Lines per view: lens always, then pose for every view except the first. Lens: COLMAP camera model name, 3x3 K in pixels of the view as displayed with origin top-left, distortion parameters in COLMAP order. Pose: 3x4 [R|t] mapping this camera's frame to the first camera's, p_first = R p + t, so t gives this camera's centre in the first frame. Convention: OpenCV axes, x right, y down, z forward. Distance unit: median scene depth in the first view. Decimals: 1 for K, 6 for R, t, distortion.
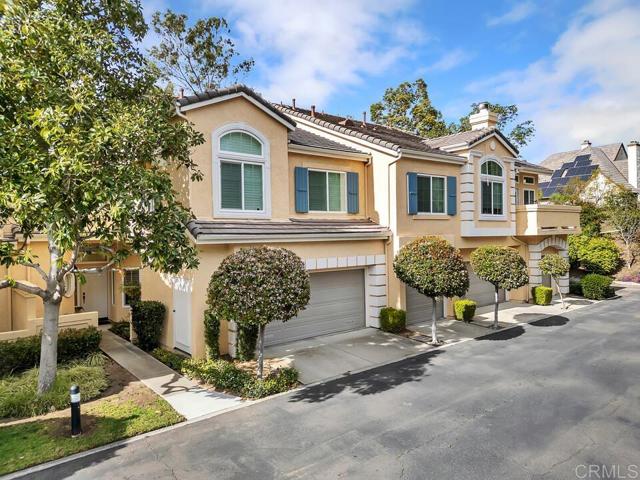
lens RADIAL K [[446.6, 0, 319.1], [0, 446.6, 239.2], [0, 0, 1]] dist [0.042879, -0.027004]
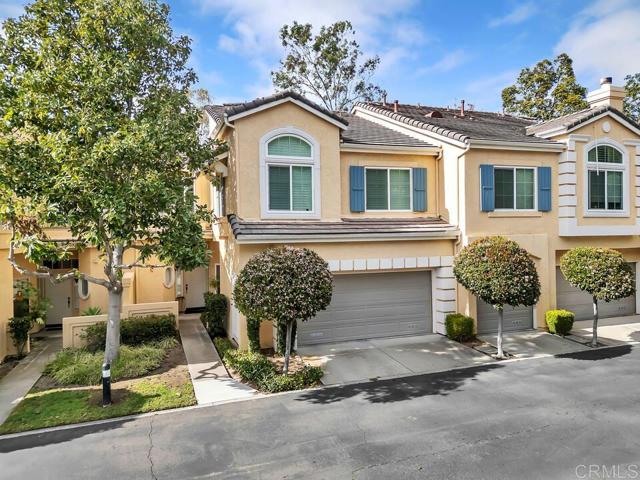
lens RADIAL K [[446.6, 0, 318.1], [0, 446.6, 239.0], [0, 0, 1]] dist [0.042879, -0.027004]
pose [[0.943437, 0.003518, -0.331533, 0.232937], [-0.001774, 0.999983, 0.005563, -0.005973], [0.331547, -0.004660, 0.943427, 0.043288]]
